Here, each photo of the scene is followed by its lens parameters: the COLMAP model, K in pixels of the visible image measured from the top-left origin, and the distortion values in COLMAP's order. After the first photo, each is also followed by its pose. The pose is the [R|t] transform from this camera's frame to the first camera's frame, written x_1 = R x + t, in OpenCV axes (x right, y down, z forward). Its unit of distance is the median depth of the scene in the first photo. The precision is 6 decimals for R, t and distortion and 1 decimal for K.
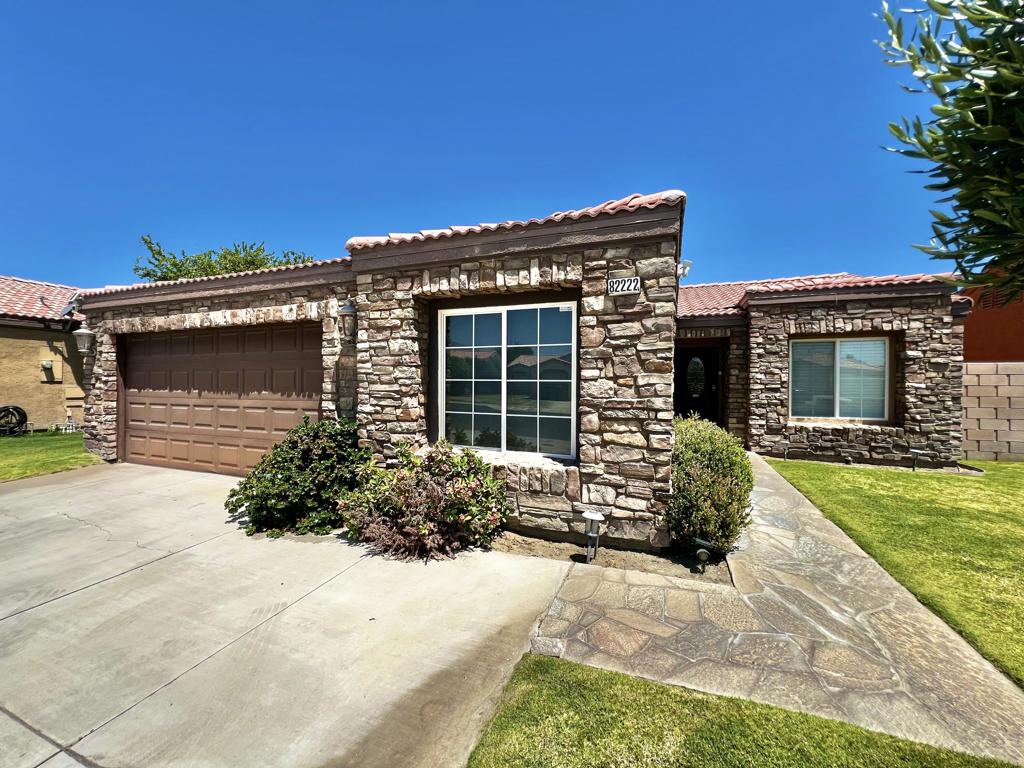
lens RADIAL K [[408.6, 0, 510.4], [0, 408.6, 382.6], [0, 0, 1]] dist [-0.008336, 0.001250]
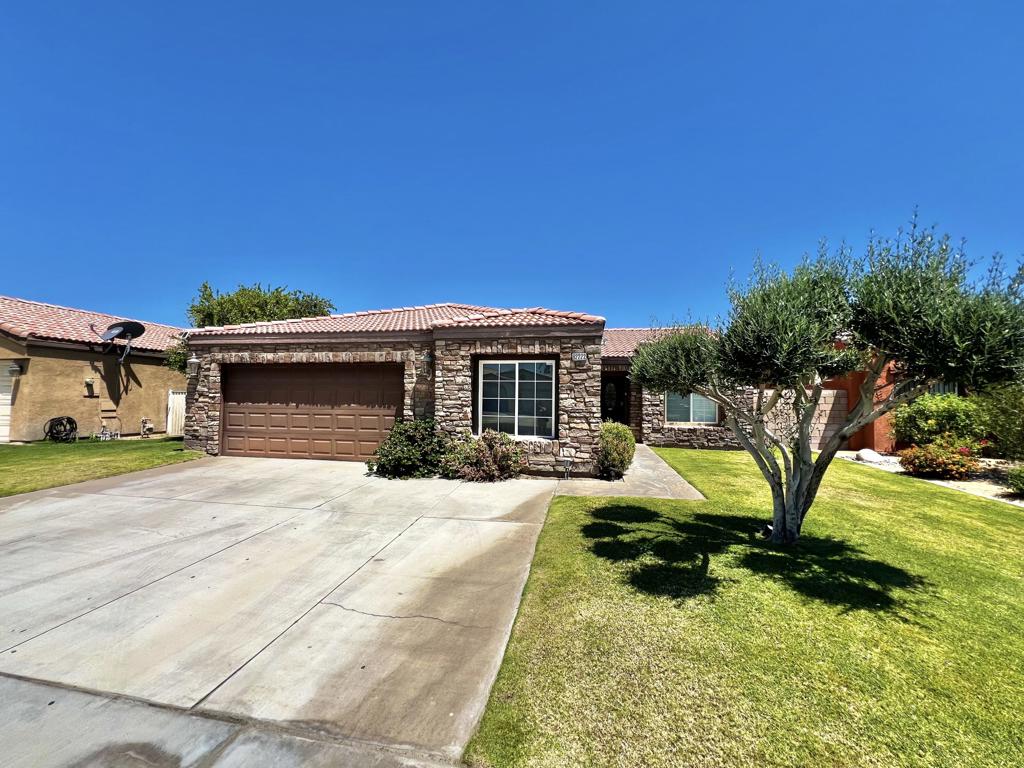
lens RADIAL K [[412.1, 0, 511.3], [0, 412.1, 382.1], [0, 0, 1]] dist [-0.002660, -0.000159]
pose [[0.982044, 0.014112, 0.188121, -0.389396], [-0.006449, 0.999127, -0.041286, -0.003563], [-0.188539, 0.039332, 0.981278, -0.867881]]
